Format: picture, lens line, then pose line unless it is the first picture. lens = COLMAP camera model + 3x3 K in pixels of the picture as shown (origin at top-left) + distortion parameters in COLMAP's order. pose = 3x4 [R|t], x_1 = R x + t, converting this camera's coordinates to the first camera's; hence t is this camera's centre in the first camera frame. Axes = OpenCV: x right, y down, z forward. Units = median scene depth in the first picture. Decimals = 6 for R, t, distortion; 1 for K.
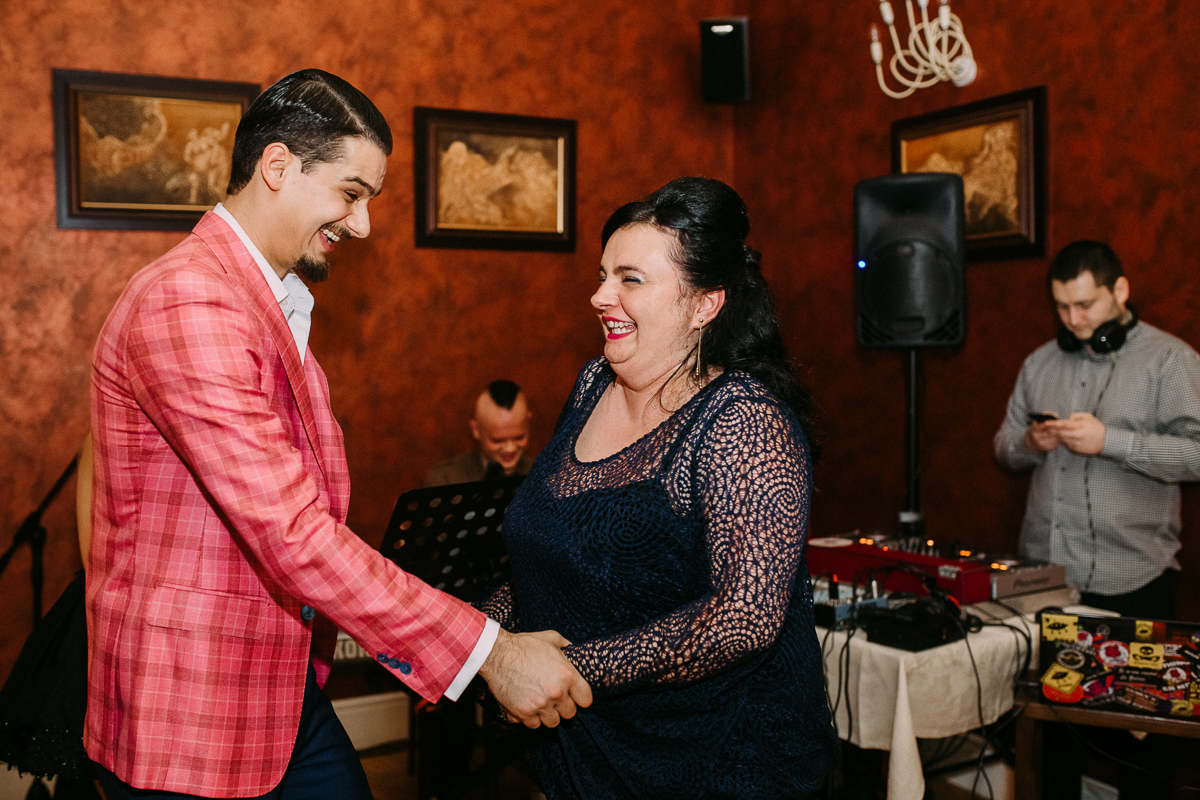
lens RADIAL K [[1214.3, 0, 592.8], [0, 1214.3, 392.3], [0, 0, 1]] dist [-0.038030, 0.000000]
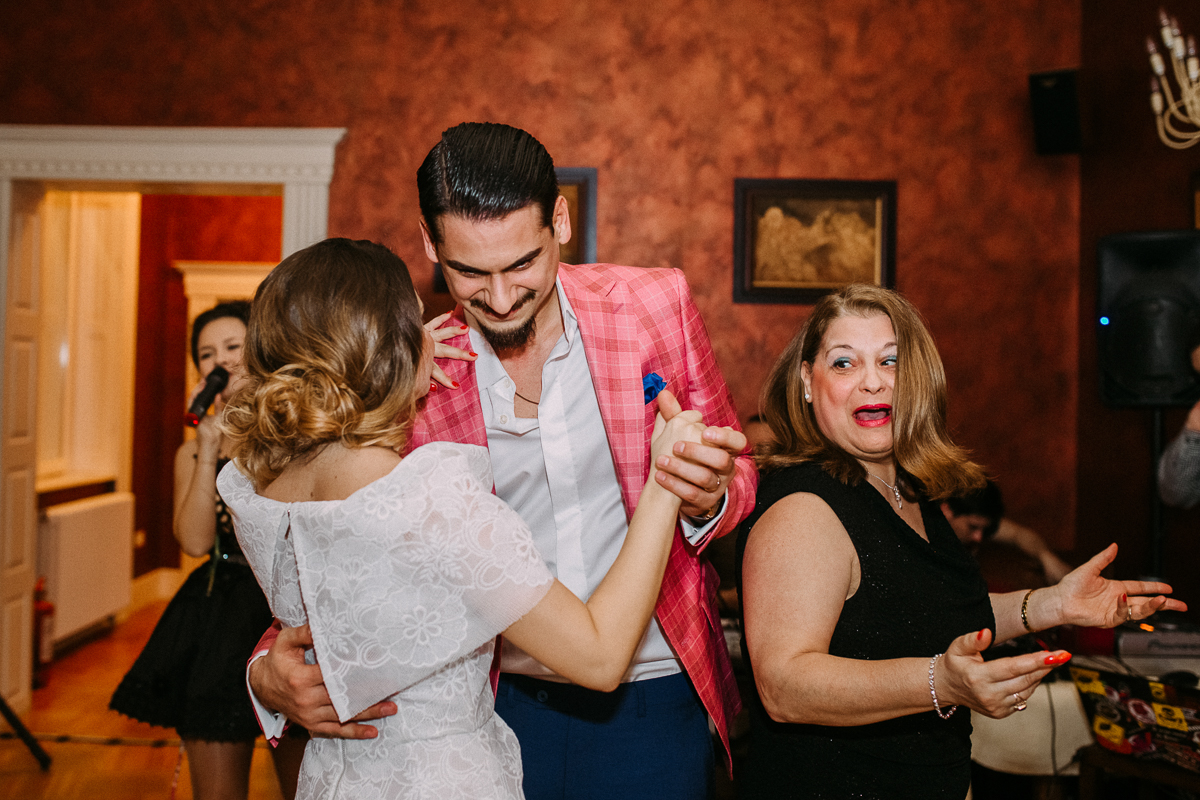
lens RADIAL K [[1283.0, 0, 535.3], [0, 1283.0, 361.1], [0, 0, 1]] dist [-0.056630, 0.000000]
pose [[0.872701, 0.016125, -0.487989, 0.285280], [-0.045468, 0.997795, -0.048343, -0.001829], [0.486133, 0.064377, 0.871510, -0.113017]]
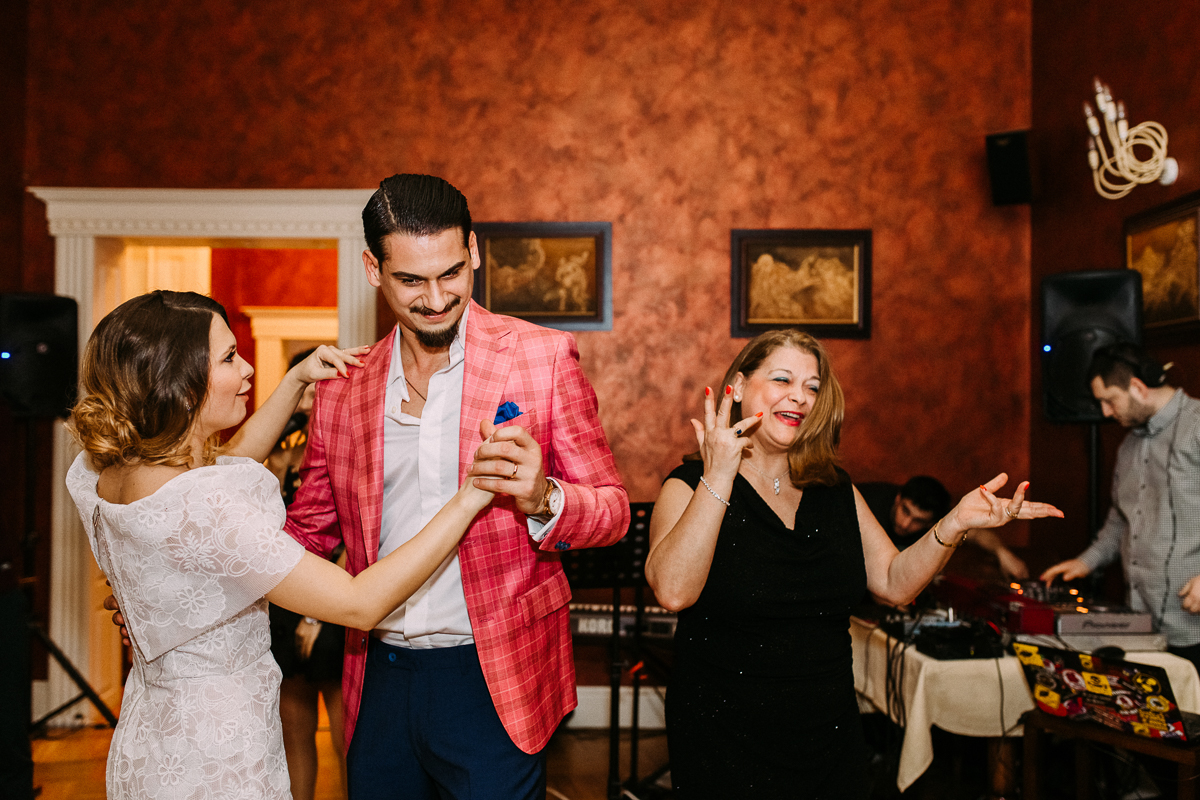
lens RADIAL K [[1140.2, 0, 591.0], [0, 1140.2, 402.6], [0, 0, 1]] dist [-0.025525, 0.000000]
pose [[0.883262, 0.008159, -0.468808, 0.305036], [-0.030052, 0.998778, -0.039239, 0.000305], [0.467915, 0.048747, 0.882428, -0.135150]]
